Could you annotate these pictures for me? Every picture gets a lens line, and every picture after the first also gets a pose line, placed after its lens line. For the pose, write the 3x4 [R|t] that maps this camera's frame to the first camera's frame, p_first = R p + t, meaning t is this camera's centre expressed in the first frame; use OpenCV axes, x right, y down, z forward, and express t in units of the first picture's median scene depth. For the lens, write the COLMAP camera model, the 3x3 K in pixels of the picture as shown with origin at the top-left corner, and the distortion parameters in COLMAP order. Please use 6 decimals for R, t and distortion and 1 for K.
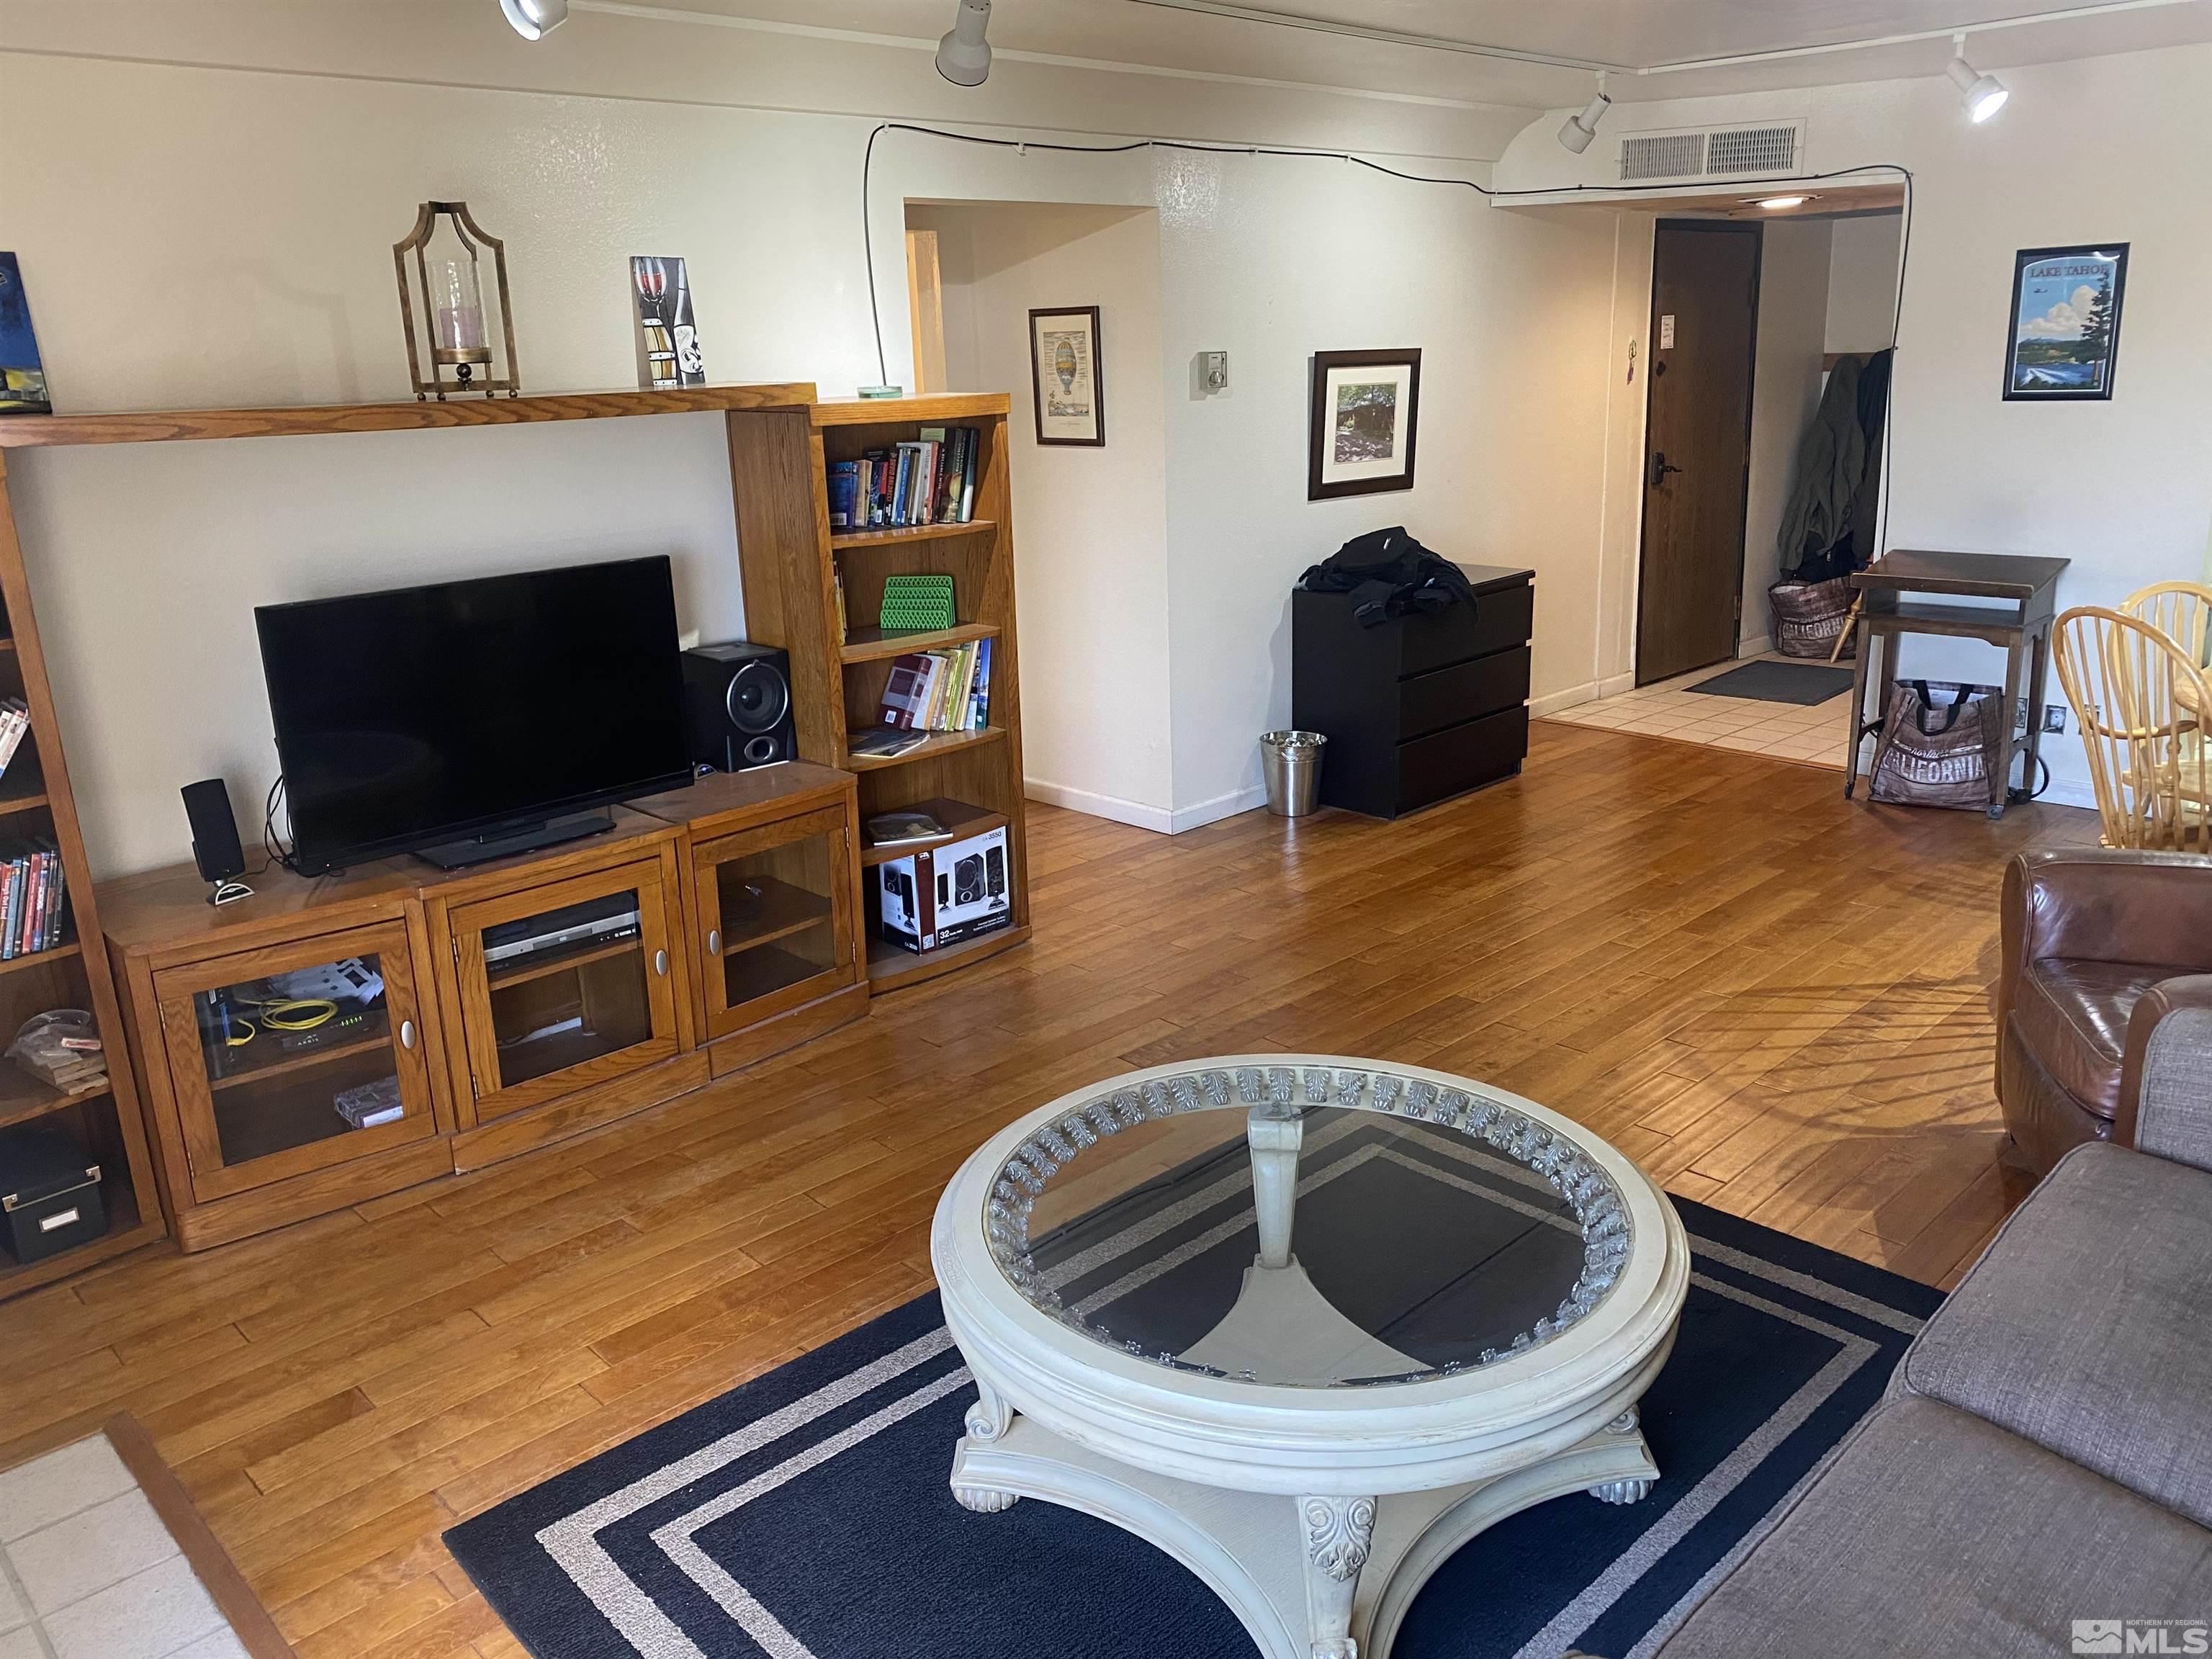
lens RADIAL K [[1665.3, 0, 1106.0], [0, 1665.3, 829.5], [0, 0, 1]] dist [0.085413, -0.194183]
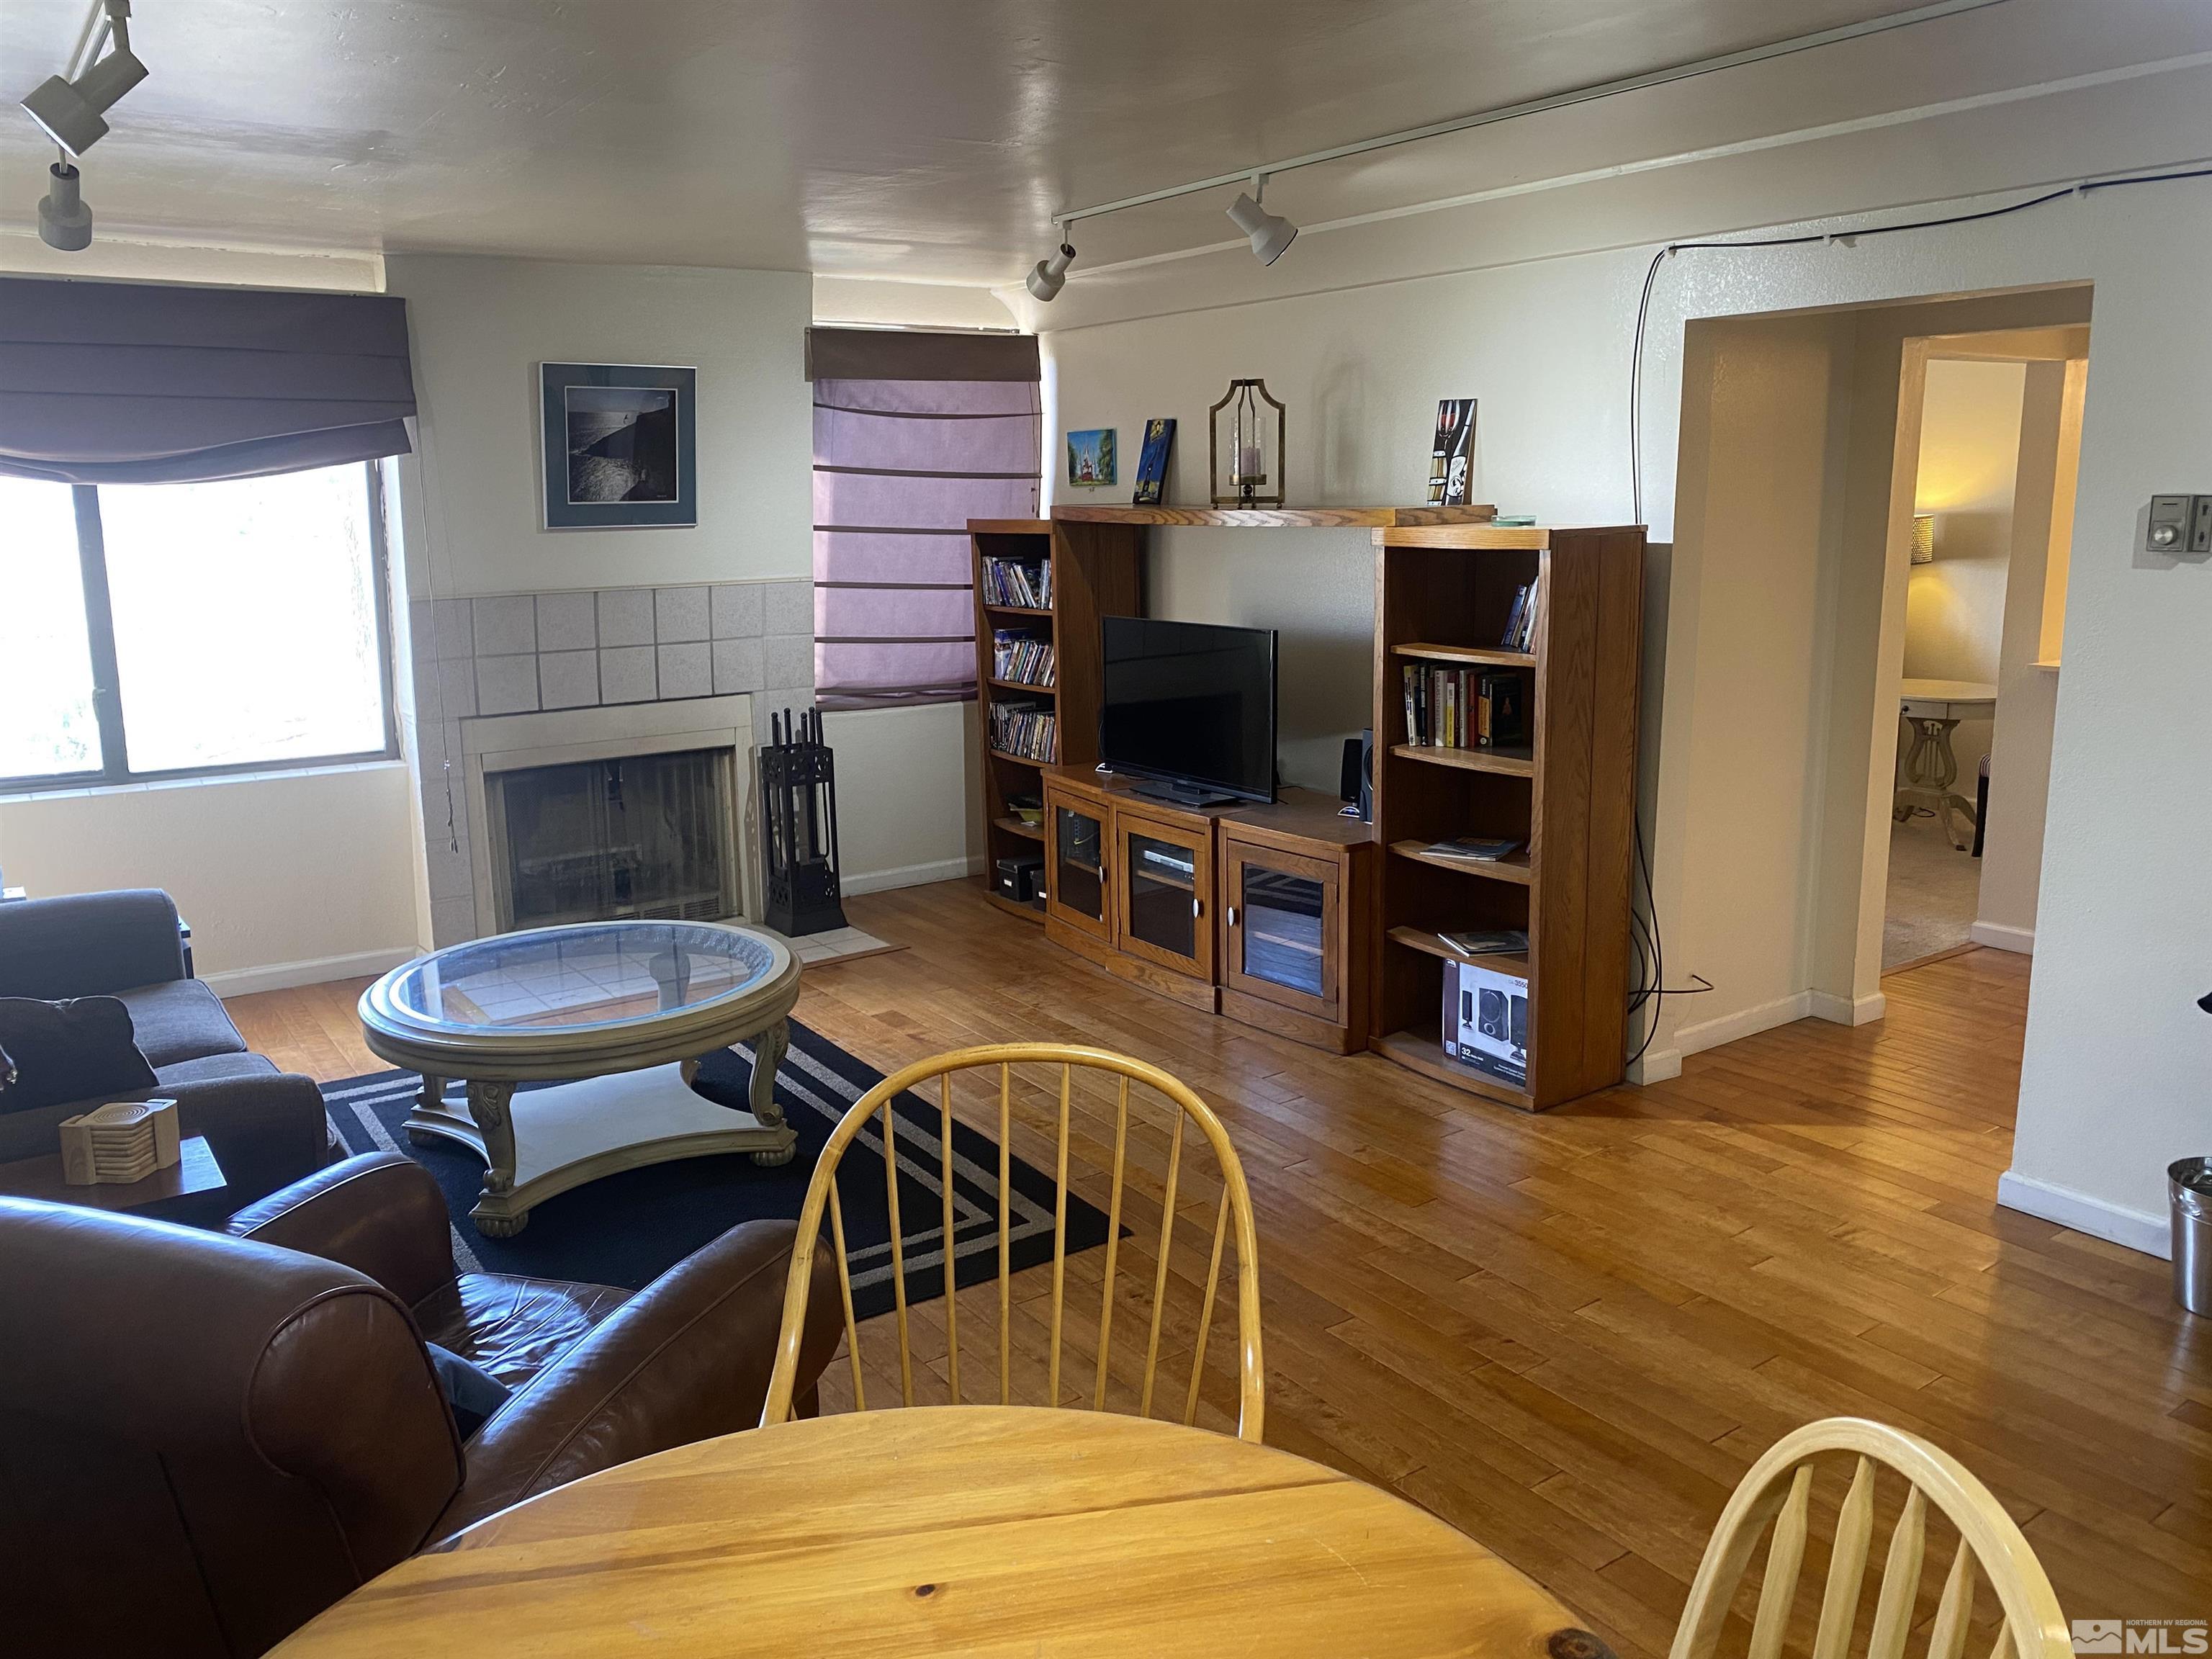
lens RADIAL K [[1665.3, 0, 1106.0], [0, 1665.3, 829.5], [0, 0, 1]] dist [0.085413, -0.194183]
pose [[-0.163203, 0.228321, -0.959810, 0.911252], [-0.265554, 0.926784, 0.265619, -0.282258], [0.950182, 0.298231, -0.090622, 0.882000]]
